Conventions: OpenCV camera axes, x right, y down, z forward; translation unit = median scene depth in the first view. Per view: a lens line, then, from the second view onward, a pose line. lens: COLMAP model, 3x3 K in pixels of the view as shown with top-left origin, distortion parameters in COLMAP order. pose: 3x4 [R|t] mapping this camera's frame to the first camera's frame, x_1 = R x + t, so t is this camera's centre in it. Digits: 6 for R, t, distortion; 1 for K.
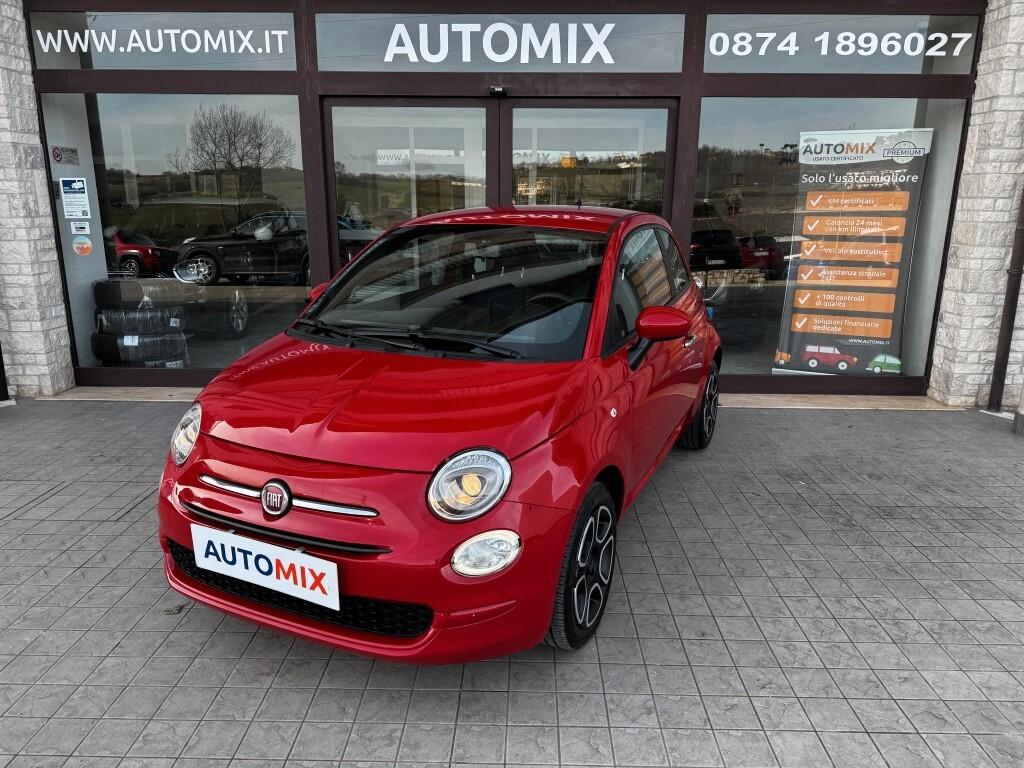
lens RADIAL K [[725.1, 0, 515.1], [0, 725.1, 386.9], [0, 0, 1]] dist [0.028711, -0.035877]
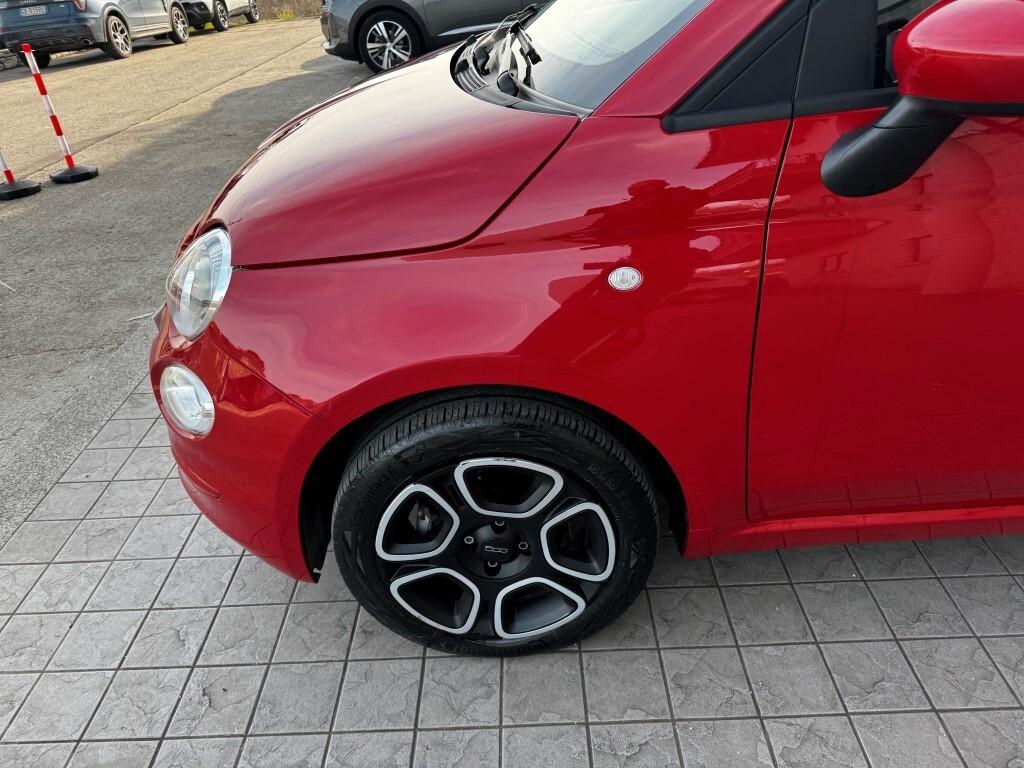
lens RADIAL K [[667.0, 0, 479.0], [0, 667.0, 384.7], [0, 0, 1]] dist [0.005797, 0.000063]
pose [[0.019598, 0.485090, -0.874244, 0.386190], [-0.202723, 0.858177, 0.471631, -0.058787], [0.979040, 0.167986, 0.115157, 0.613819]]
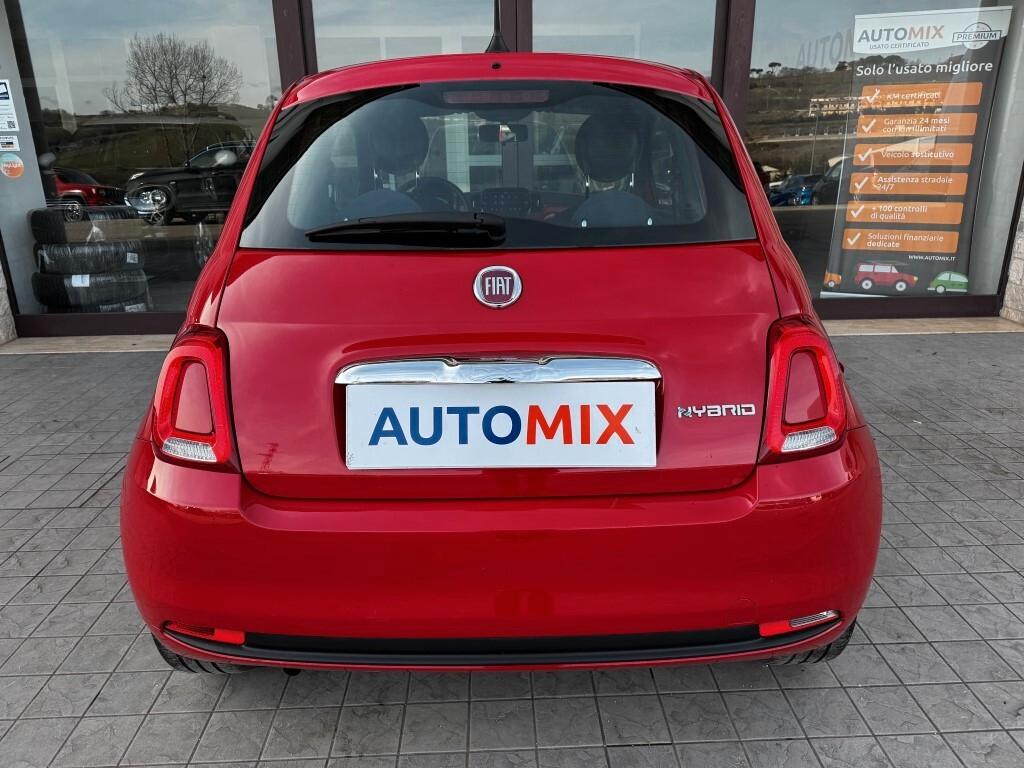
lens RADIAL K [[723.9, 0, 514.2], [0, 723.9, 383.4], [0, 0, 1]] dist [0.033972, -0.041581]
pose [[0.998324, -0.036218, 0.045142, -0.098332], [0.032643, 0.996453, 0.077559, 0.007319], [-0.047791, -0.075956, 0.995965, 0.182096]]
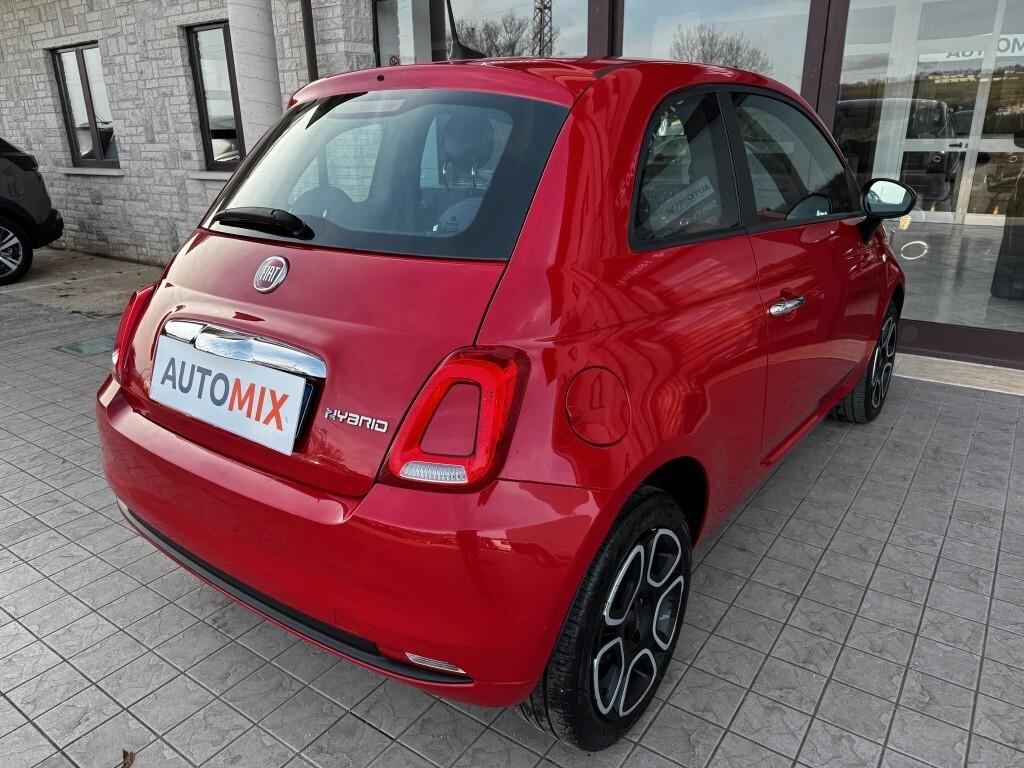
lens RADIAL K [[731.2, 0, 506.8], [0, 731.2, 378.2], [0, 0, 1]] dist [0.022383, -0.028092]
pose [[0.819241, 0.162745, -0.549871, 0.229080], [-0.114701, 0.986011, 0.120939, -0.018581], [0.561861, -0.036008, 0.826447, 0.258555]]
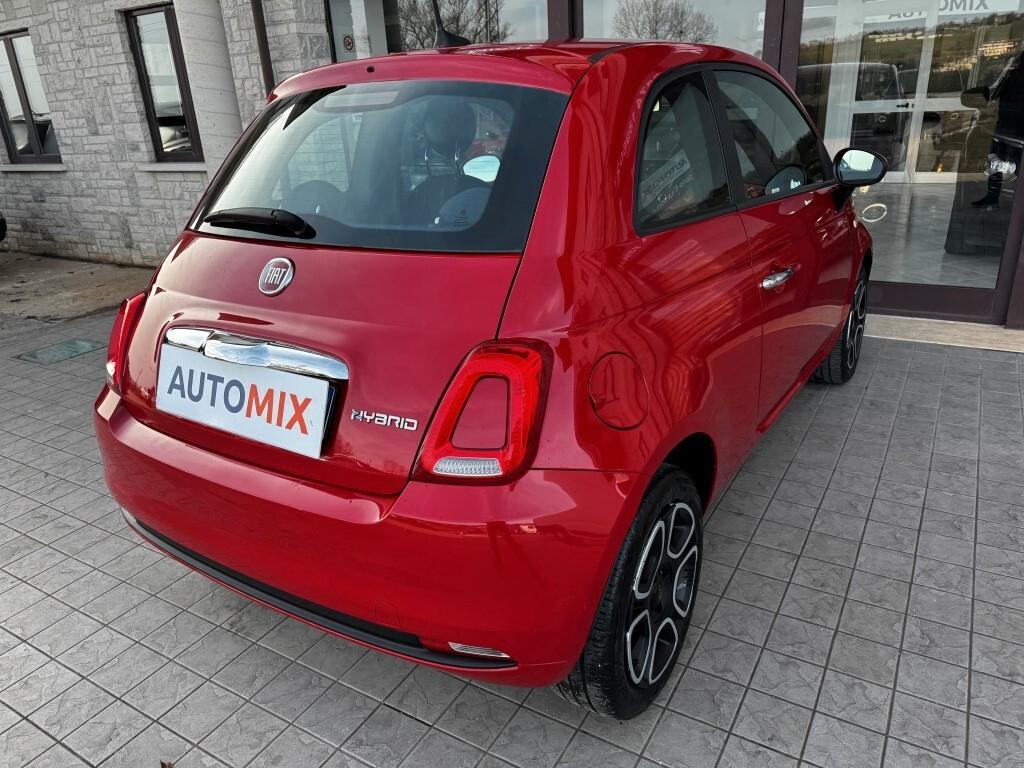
lens RADIAL K [[730.0, 0, 521.2], [0, 730.0, 382.8], [0, 0, 1]] dist [0.028647, -0.035952]
pose [[0.863466, 0.131345, -0.487006, 0.208779], [-0.063965, 0.986220, 0.152571, -0.023204], [0.500335, -0.100588, 0.859969, 0.240593]]
